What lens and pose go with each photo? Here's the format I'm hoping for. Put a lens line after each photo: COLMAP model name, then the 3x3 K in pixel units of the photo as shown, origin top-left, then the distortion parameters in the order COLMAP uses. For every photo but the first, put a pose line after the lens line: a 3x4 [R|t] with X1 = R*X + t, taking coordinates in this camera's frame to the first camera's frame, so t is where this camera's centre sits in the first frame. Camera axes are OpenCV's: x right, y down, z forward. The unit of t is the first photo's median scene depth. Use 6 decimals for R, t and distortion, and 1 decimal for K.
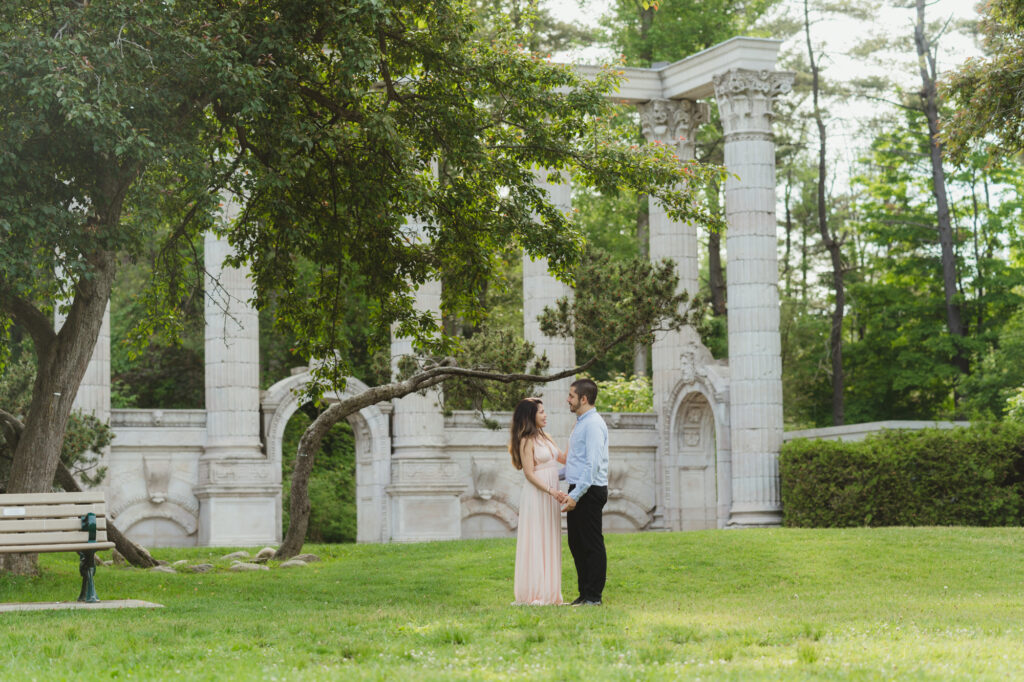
lens RADIAL K [[2362.5, 0, 512.0], [0, 2362.5, 341.0], [0, 0, 1]] dist [-0.042758, -0.161034]
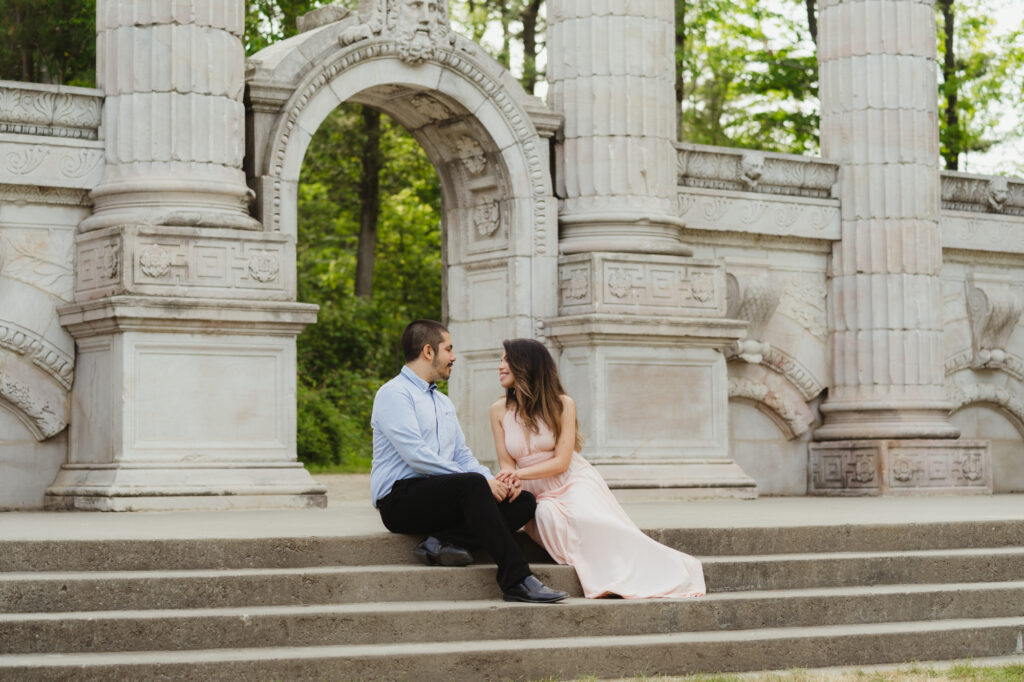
lens RADIAL K [[2343.8, 0, 512.0], [0, 2343.8, 341.0], [0, 0, 1]] dist [0.042231, 0.212286]
pose [[0.988927, 0.023032, 0.146604, -0.118033], [-0.028793, 0.998889, 0.037299, 0.051561], [-0.145582, -0.041107, 0.988492, 0.631899]]
